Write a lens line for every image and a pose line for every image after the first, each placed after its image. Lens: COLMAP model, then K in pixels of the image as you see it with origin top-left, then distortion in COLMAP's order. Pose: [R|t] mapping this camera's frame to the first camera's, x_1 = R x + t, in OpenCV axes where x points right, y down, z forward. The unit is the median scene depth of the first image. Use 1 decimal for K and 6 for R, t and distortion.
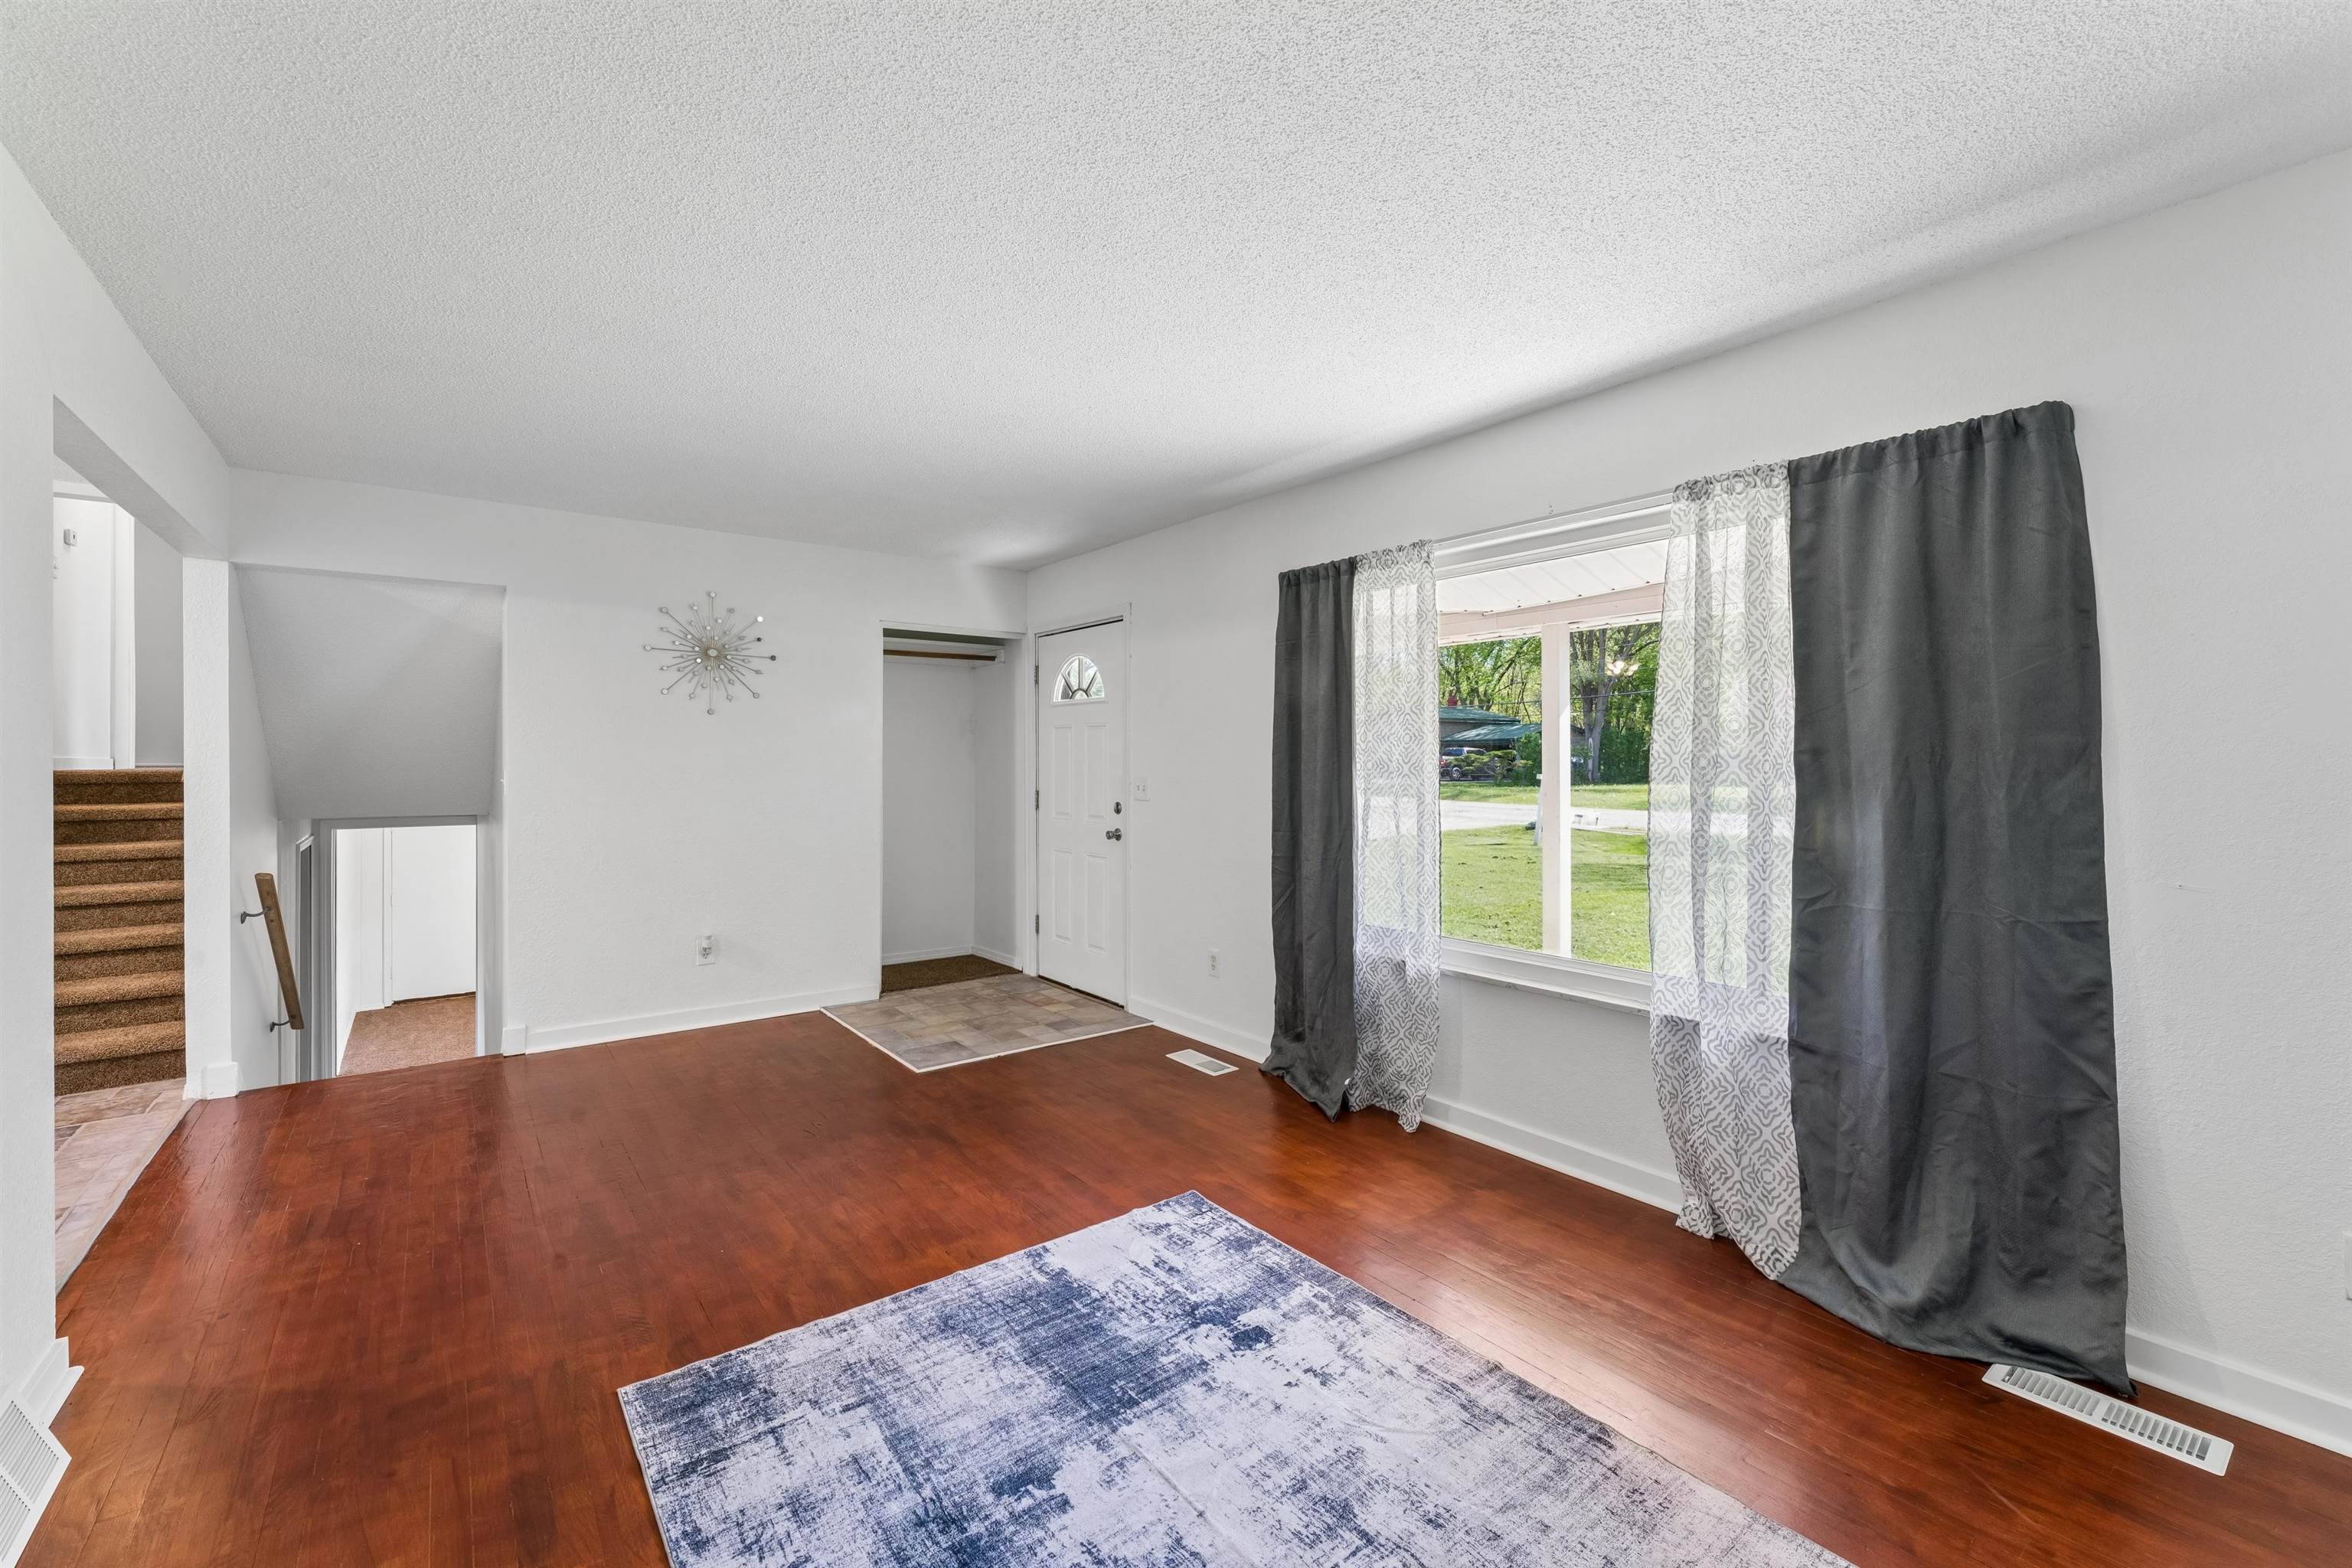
lens RADIAL K [[977.5, 0, 1174.6], [0, 977.5, 760.6], [0, 0, 1]] dist [-0.003184, -0.000240]
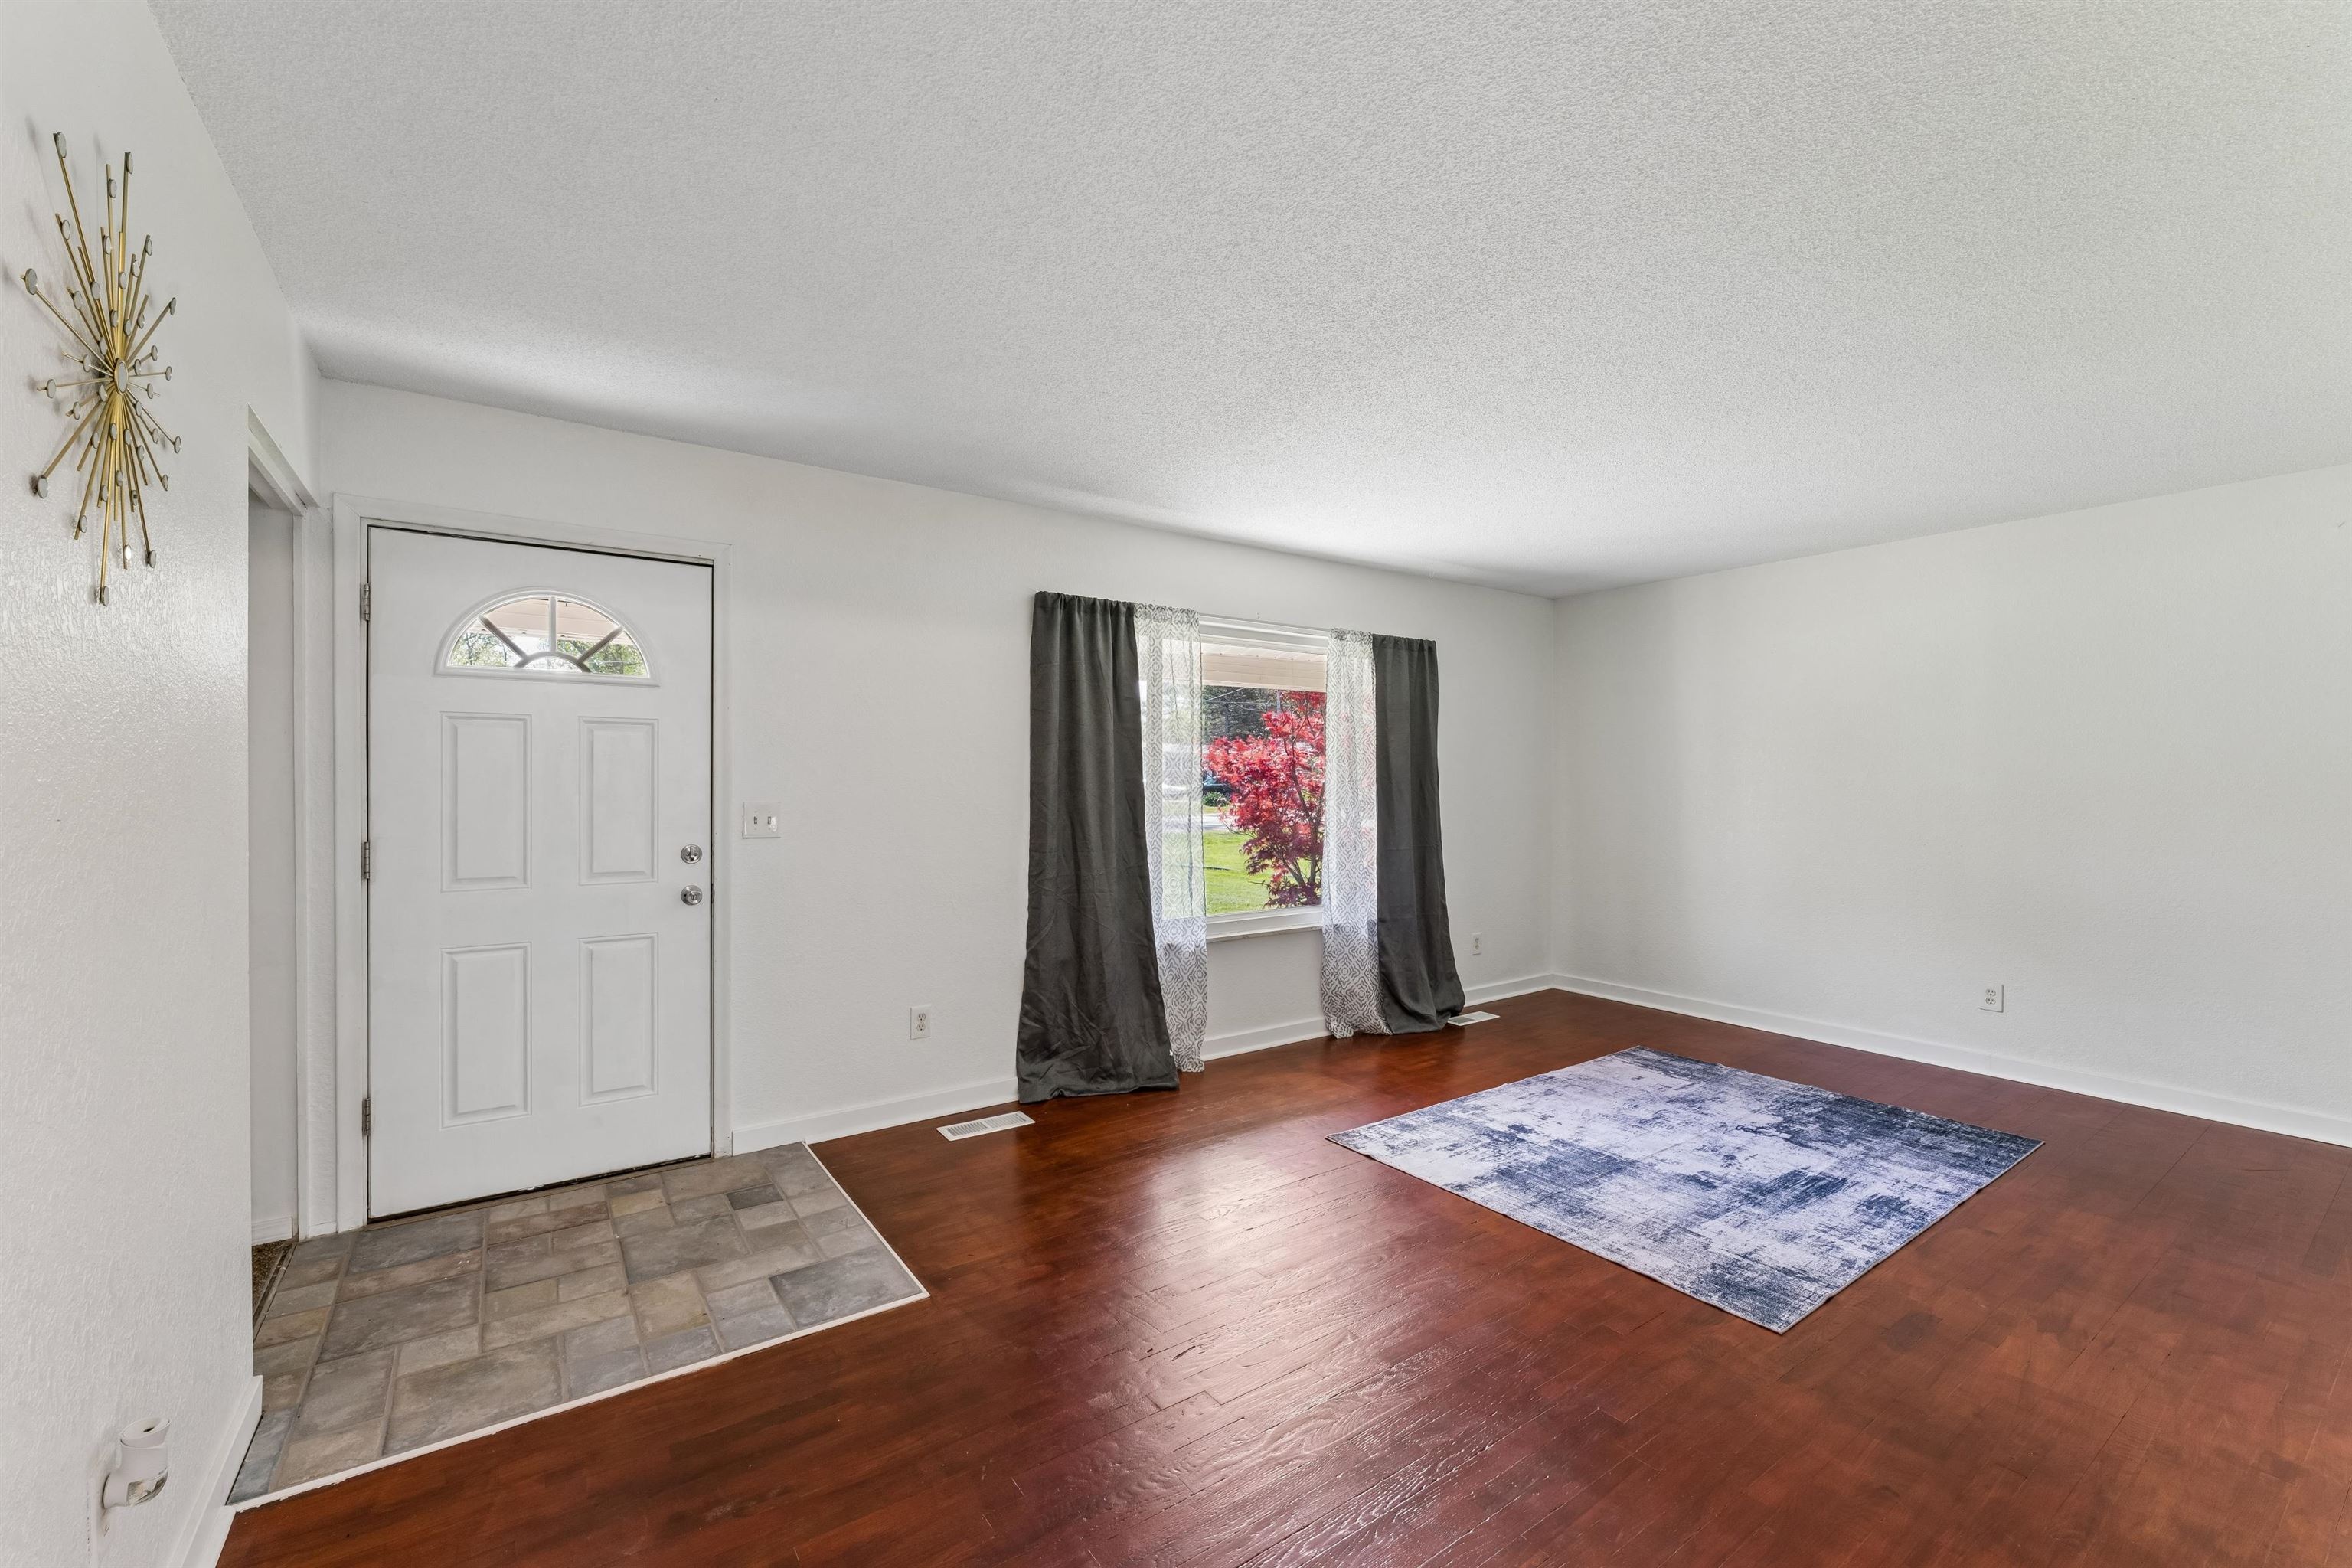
lens RADIAL K [[961.5, 0, 1170.8], [0, 961.5, 782.0], [0, 0, 1]] dist [-0.001604, -0.000247]
pose [[0.041017, -0.001506, 0.999157, -1.572816], [-0.001640, 0.999997, 0.001574, -0.002272], [-0.999157, -0.001703, 0.041015, 1.521705]]
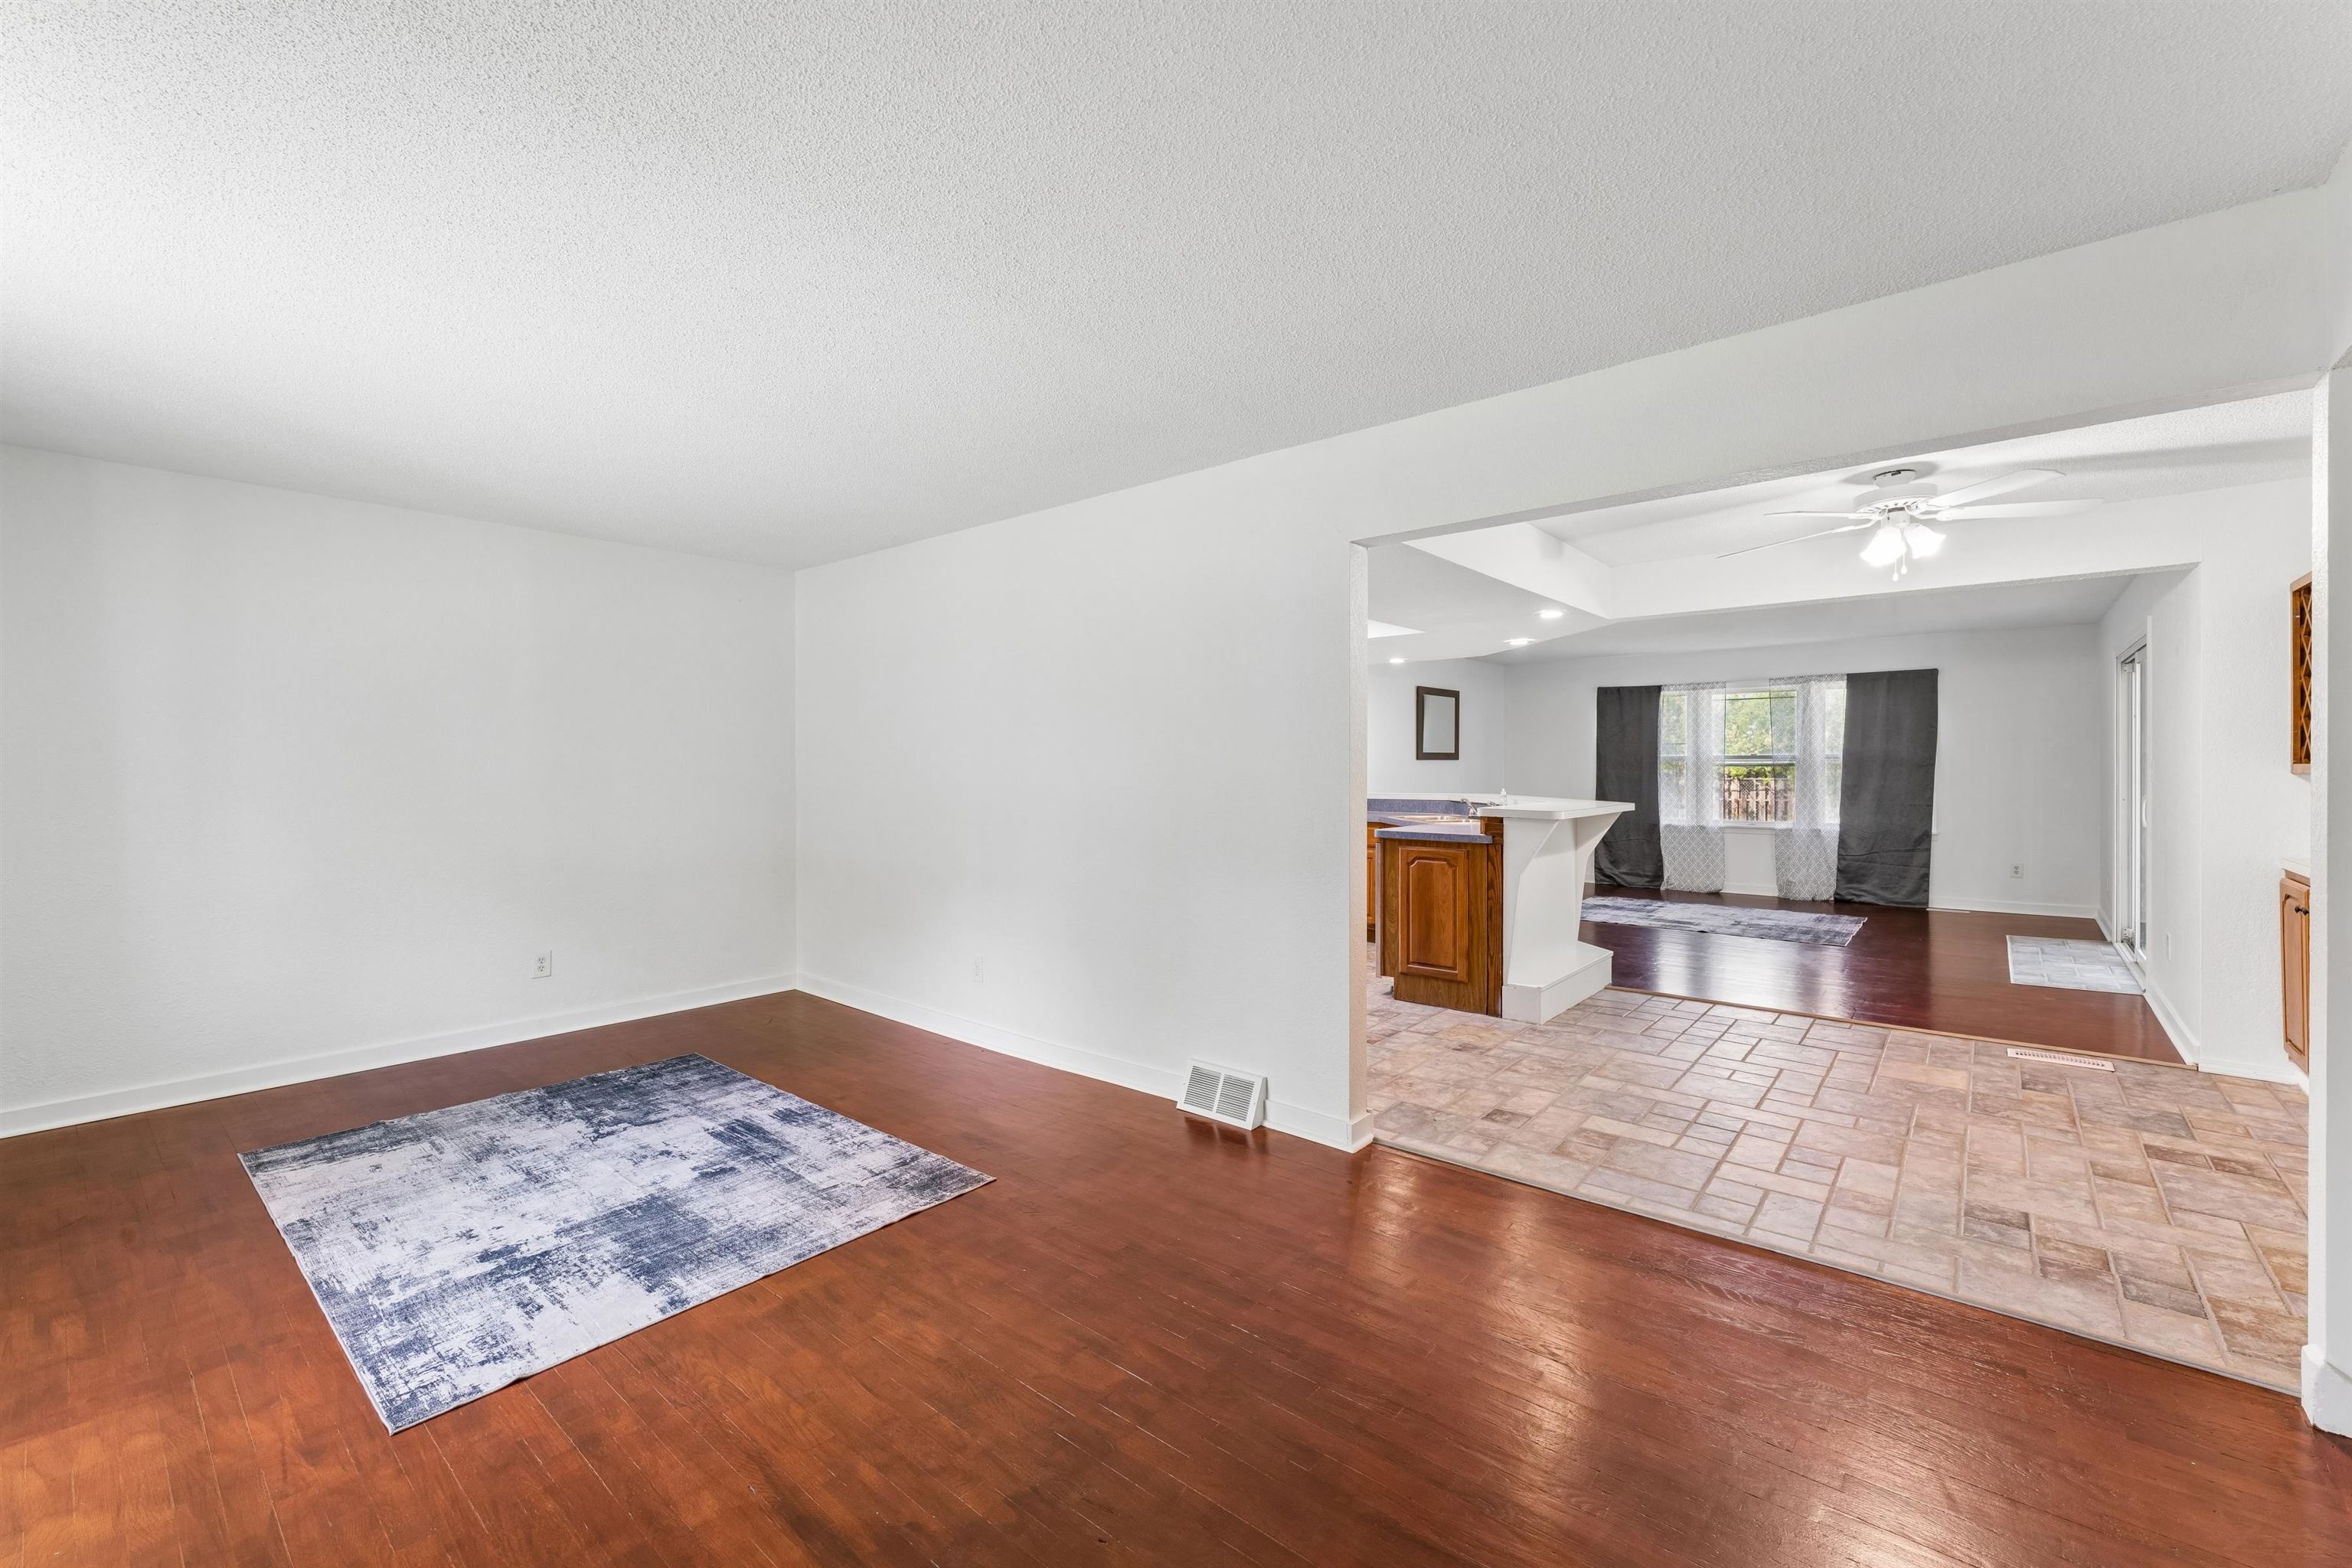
lens RADIAL K [[961.5, 0, 1170.8], [0, 961.5, 782.0], [0, 0, 1]] dist [-0.001604, -0.000247]
pose [[-0.976730, 0.006457, -0.214375, -0.473112], [0.002965, 0.999858, 0.016607, -0.002274], [0.214452, 0.015585, -0.976610, 2.299945]]
